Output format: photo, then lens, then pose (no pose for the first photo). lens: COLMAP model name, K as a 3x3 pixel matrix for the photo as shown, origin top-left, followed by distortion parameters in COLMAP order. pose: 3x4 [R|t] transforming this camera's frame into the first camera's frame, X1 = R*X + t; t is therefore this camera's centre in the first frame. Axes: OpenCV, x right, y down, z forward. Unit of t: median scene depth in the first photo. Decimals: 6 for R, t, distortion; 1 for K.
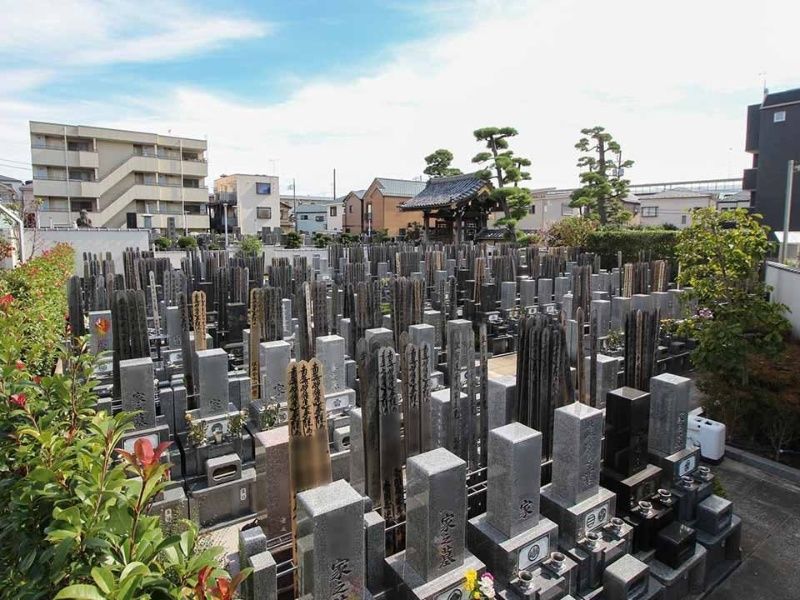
lens RADIAL K [[467.6, 0, 400.0], [0, 467.6, 300.0], [0, 0, 1]] dist [0.002324, -0.027185]
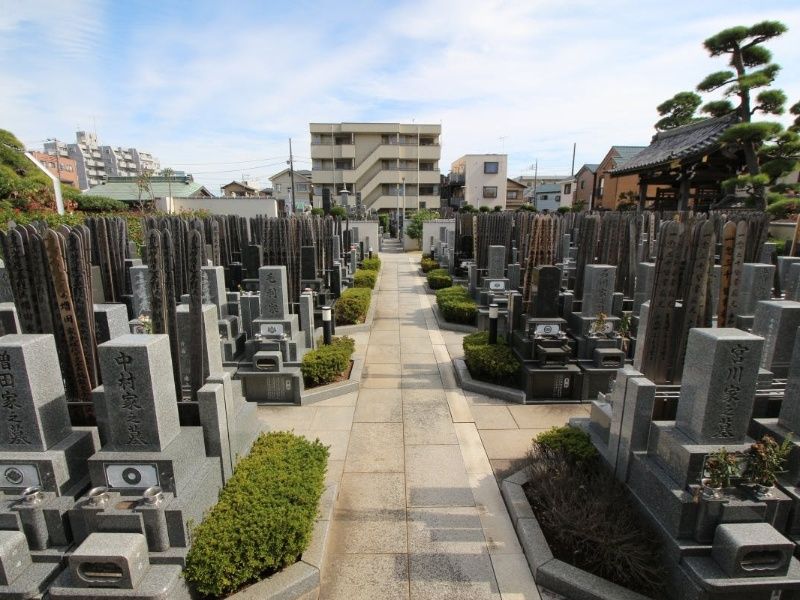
lens RADIAL K [[413.5, 0, 399.4], [0, 413.5, 315.0], [0, 0, 1]] dist [0.001066, -0.016567]
pose [[0.830855, 0.123141, -0.542693, 0.086885], [-0.074585, 0.991053, 0.110689, -0.004875], [0.551468, -0.051489, 0.832606, 0.143363]]
